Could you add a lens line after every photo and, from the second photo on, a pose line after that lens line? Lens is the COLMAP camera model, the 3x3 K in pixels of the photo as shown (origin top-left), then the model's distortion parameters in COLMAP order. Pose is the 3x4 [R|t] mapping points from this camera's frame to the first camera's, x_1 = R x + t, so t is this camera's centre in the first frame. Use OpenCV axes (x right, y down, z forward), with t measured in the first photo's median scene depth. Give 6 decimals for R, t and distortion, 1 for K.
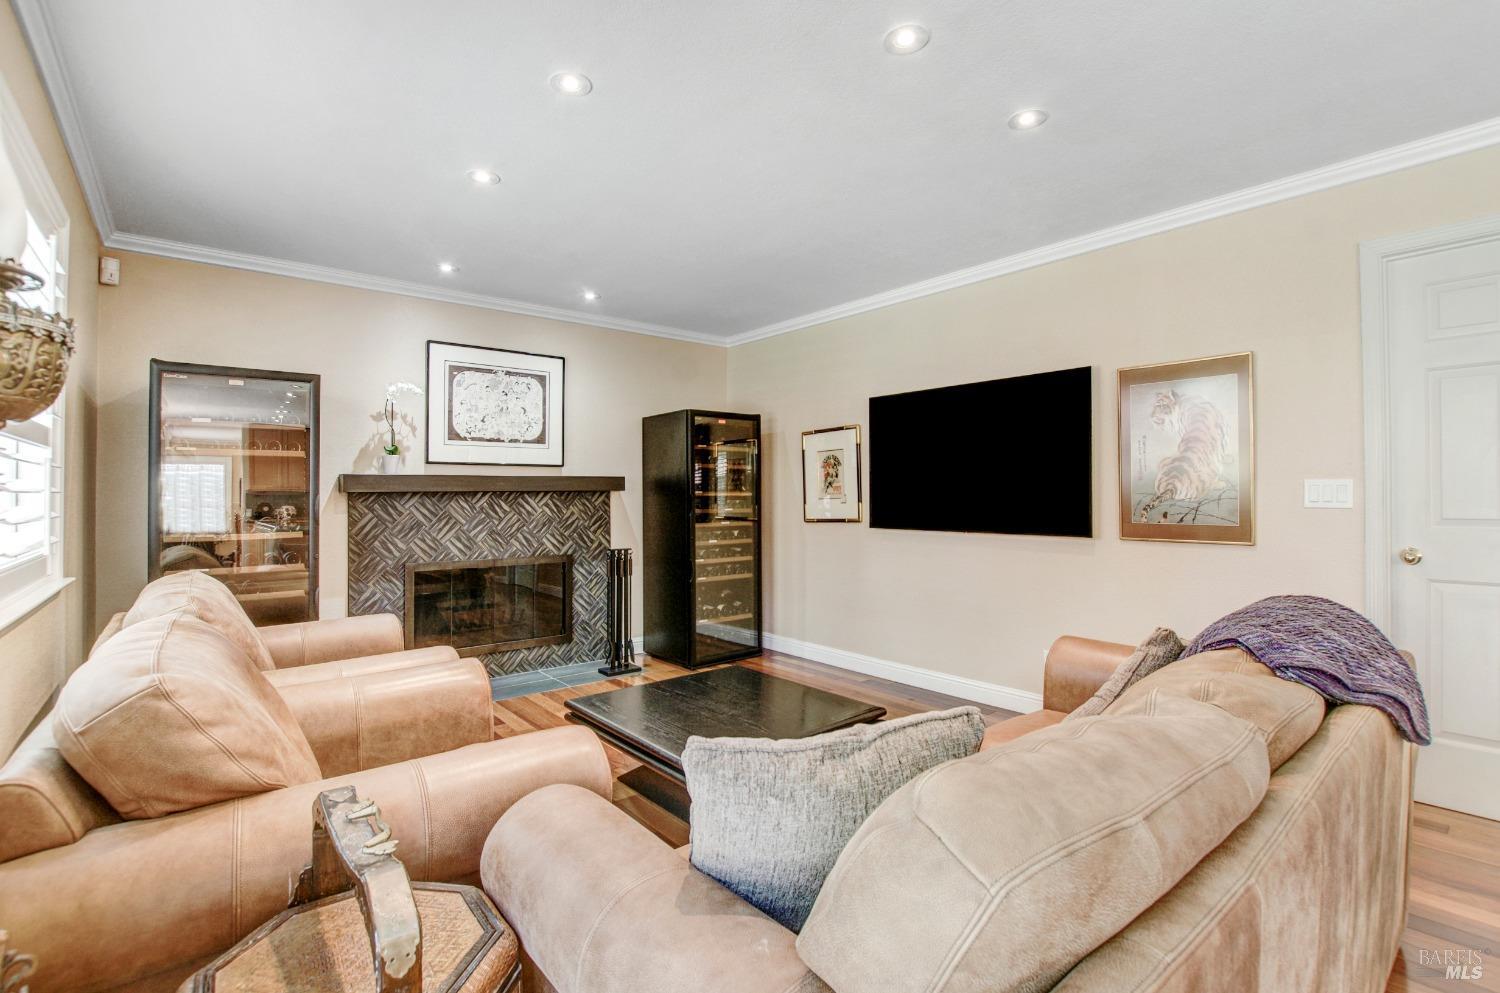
lens RADIAL K [[664.1, 0, 728.0], [0, 664.1, 490.0], [0, 0, 1]] dist [-0.024225, -0.000130]
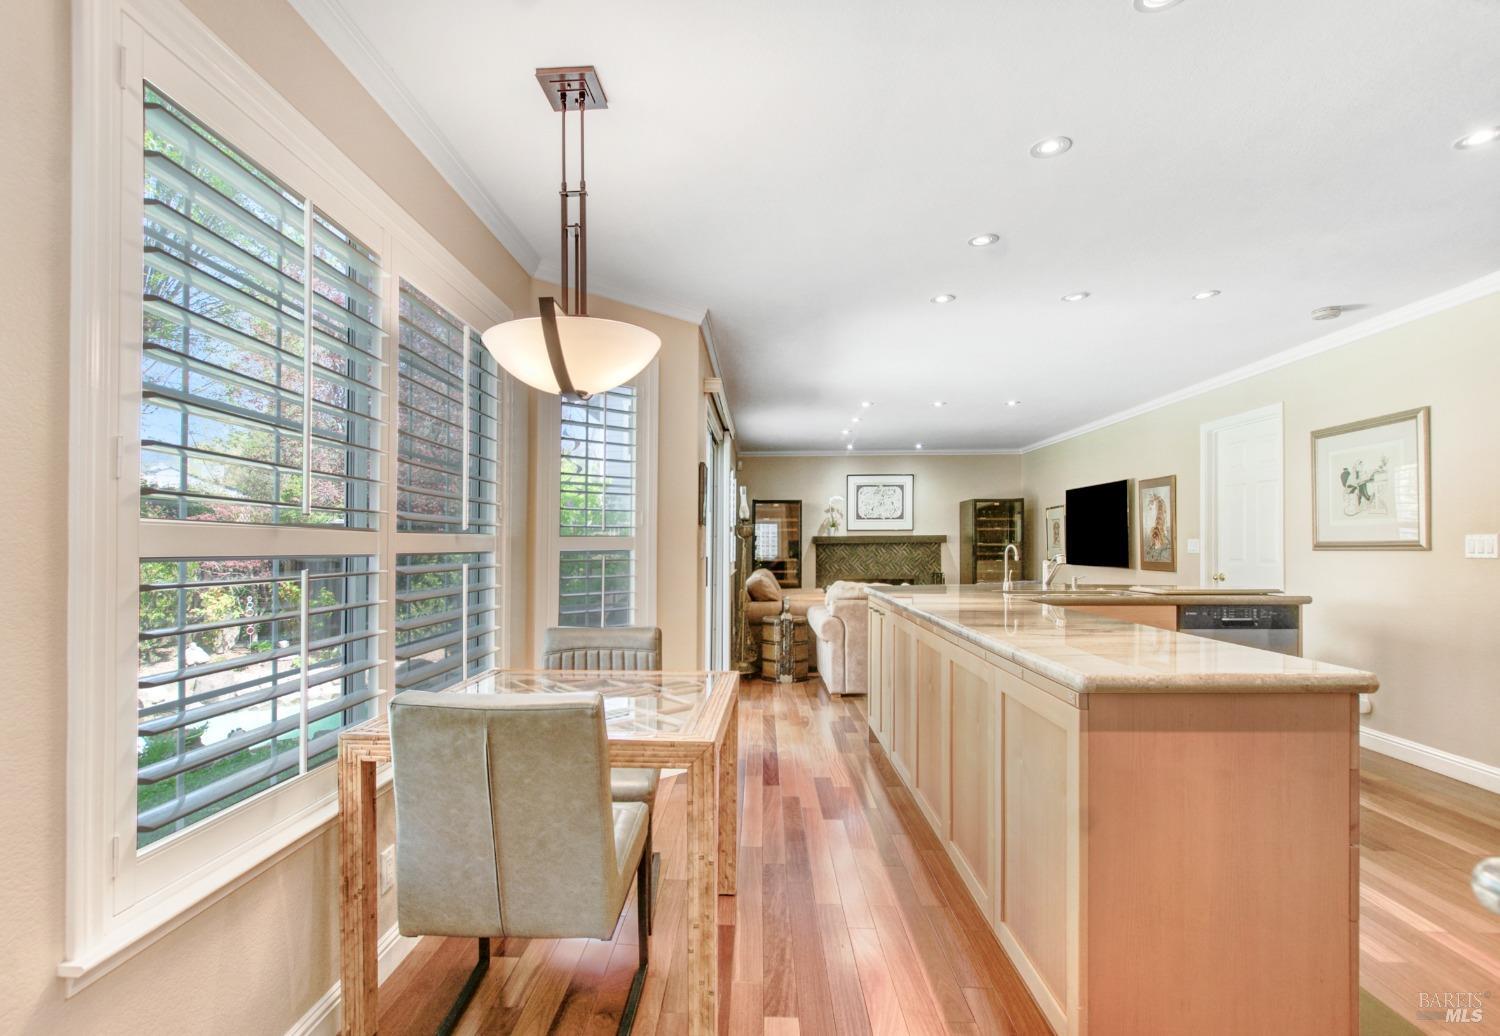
lens RADIAL K [[684.8, 0, 781.0], [0, 684.8, 544.1], [0, 0, 1]] dist [-0.029778, -0.000035]
pose [[0.790836, 0.002803, -0.612021, 0.761948], [0.003600, 0.999951, 0.009230, -0.016439], [0.612017, -0.009503, 0.790787, -0.938785]]
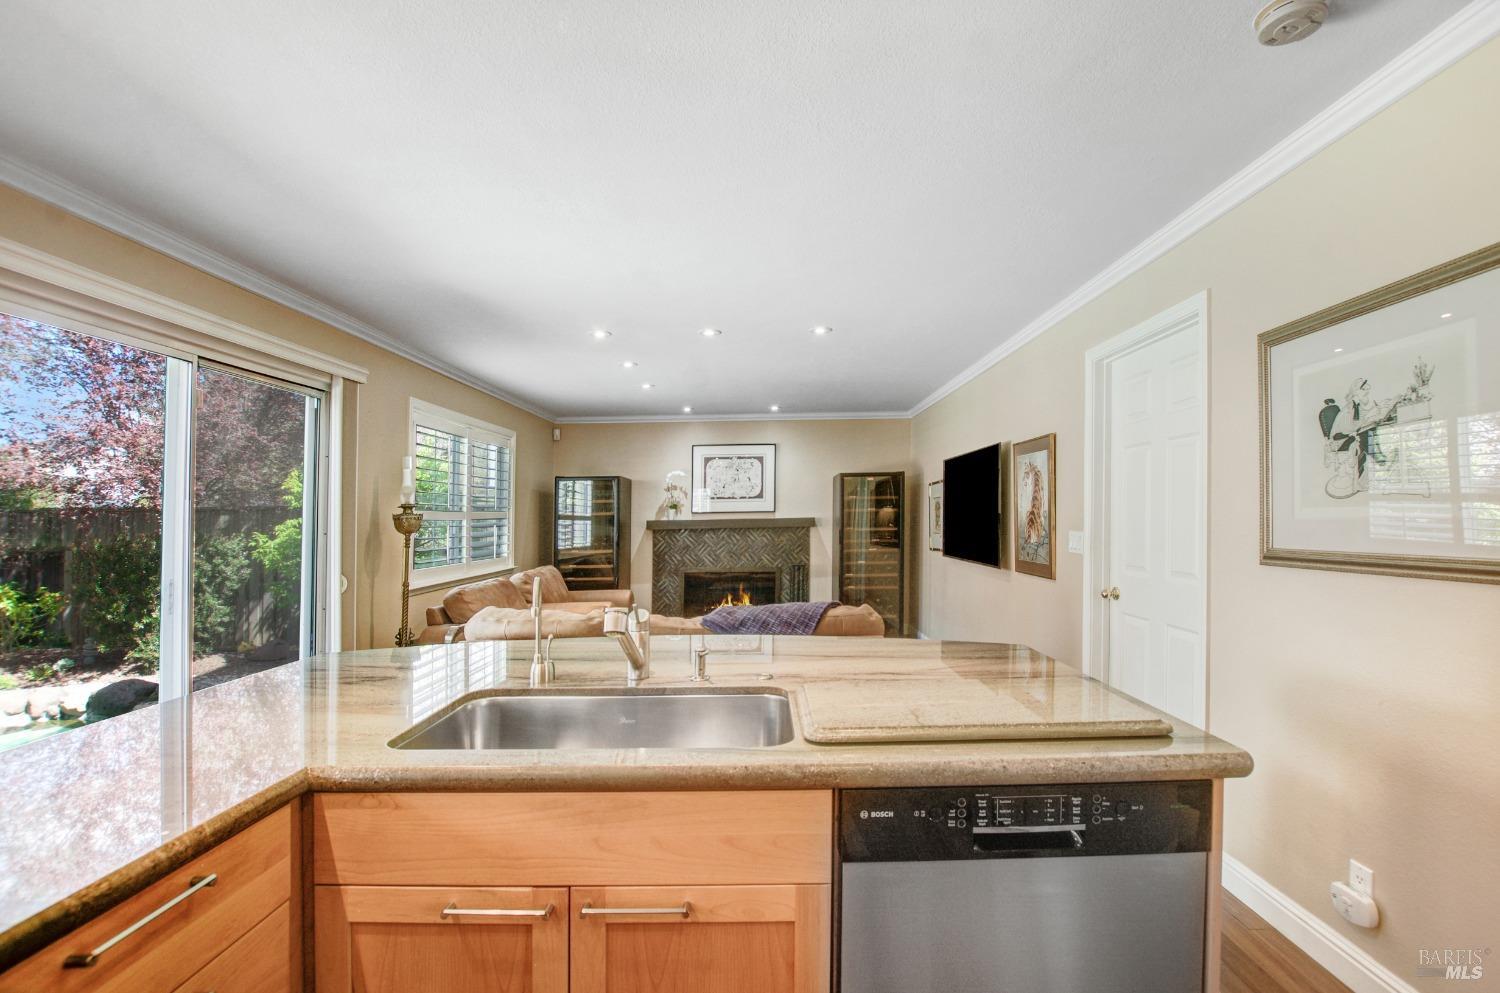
lens RADIAL K [[634.6, 0, 785.7], [0, 634.6, 532.1], [0, 0, 1]] dist [-0.019595, -0.000118]
pose [[0.802556, 0.009283, -0.596505, 0.770834], [0.012584, 0.999393, 0.032484, -0.041017], [0.596444, -0.033577, 0.801952, -0.242693]]
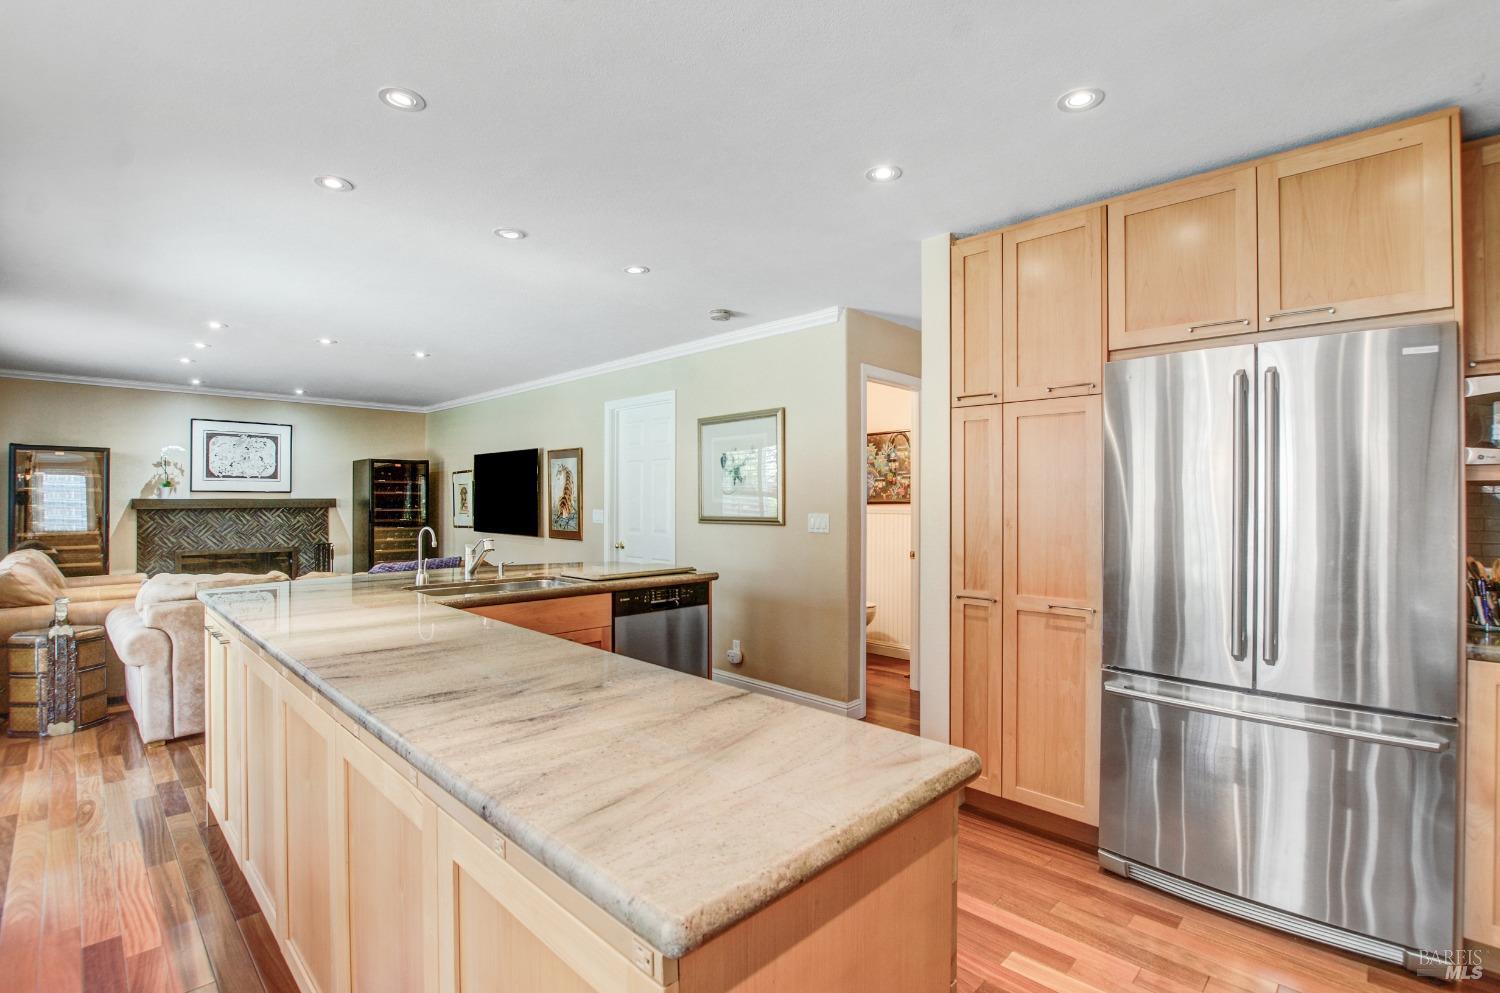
lens RADIAL K [[644.0, 0, 715.0], [0, 644.0, 505.0], [0, 0, 1]] dist [-0.025891, 0.000629]
pose [[0.993315, 0.009652, 0.115035, 0.674783], [-0.011222, 0.999852, 0.013011, -0.041419], [-0.114892, -0.014215, 0.993276, -0.745029]]
